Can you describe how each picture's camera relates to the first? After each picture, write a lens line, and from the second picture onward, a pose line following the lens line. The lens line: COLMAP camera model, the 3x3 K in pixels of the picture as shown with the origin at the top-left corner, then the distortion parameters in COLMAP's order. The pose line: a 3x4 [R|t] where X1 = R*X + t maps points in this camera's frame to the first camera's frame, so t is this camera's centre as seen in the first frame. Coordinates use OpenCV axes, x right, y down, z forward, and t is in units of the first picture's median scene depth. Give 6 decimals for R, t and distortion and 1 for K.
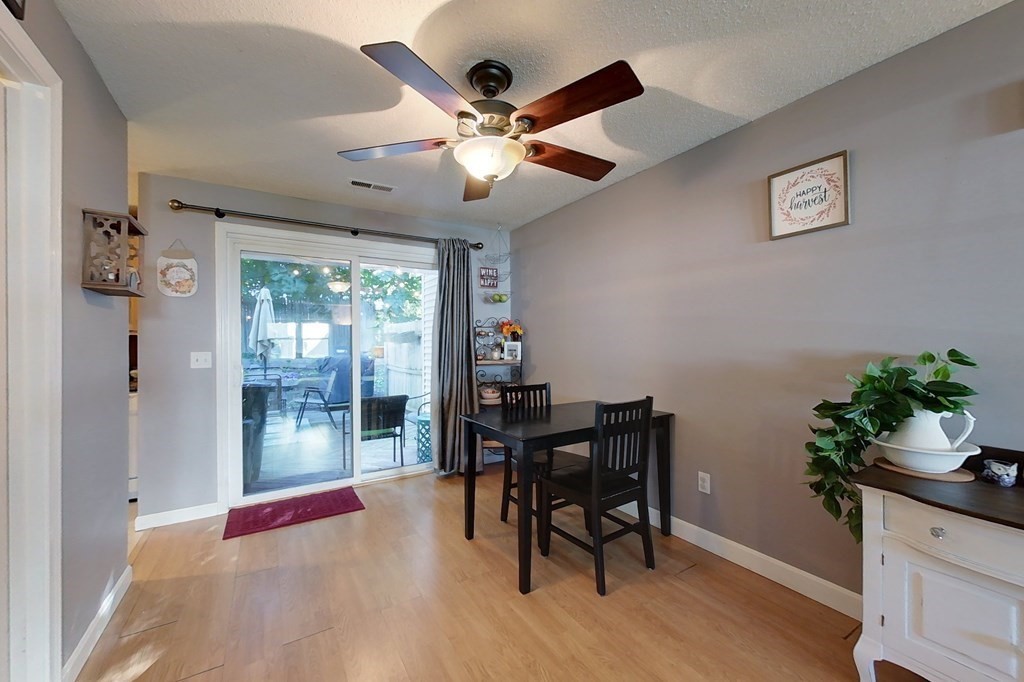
lens RADIAL K [[394.2, 0, 513.2], [0, 394.2, 340.3], [0, 0, 1]] dist [-0.000191, 0.000078]
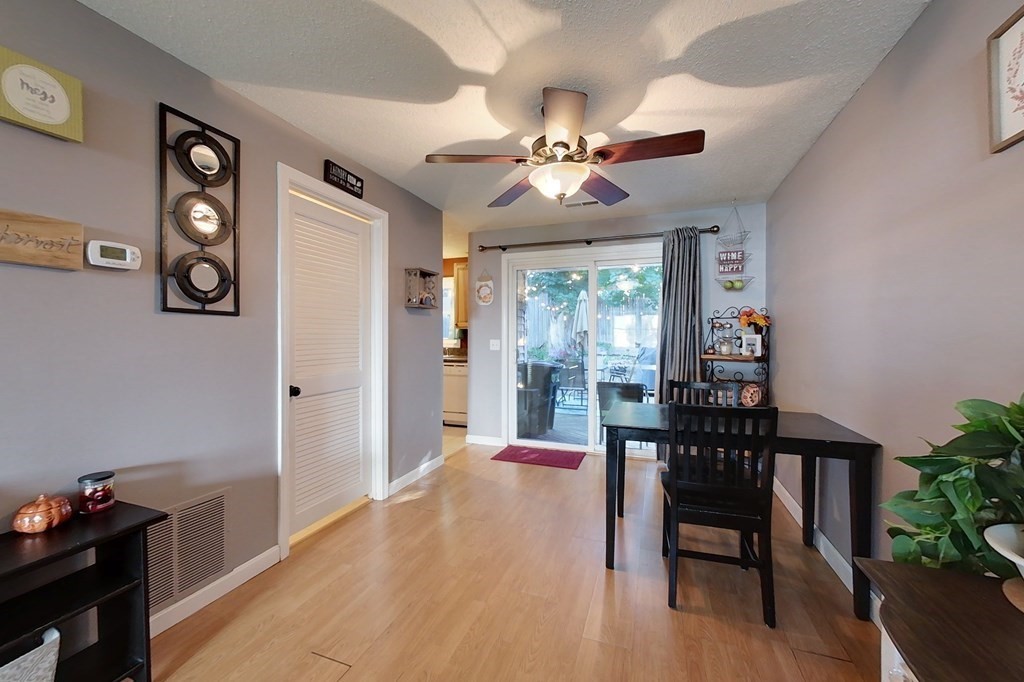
lens RADIAL K [[394.2, 0, 513.2], [0, 394.2, 340.3], [0, 0, 1]] dist [-0.000191, 0.000078]
pose [[0.618278, 0.018919, -0.785732, 0.416159], [-0.001480, 0.999737, 0.022907, -0.003353], [0.785958, -0.013000, 0.618143, 0.080462]]
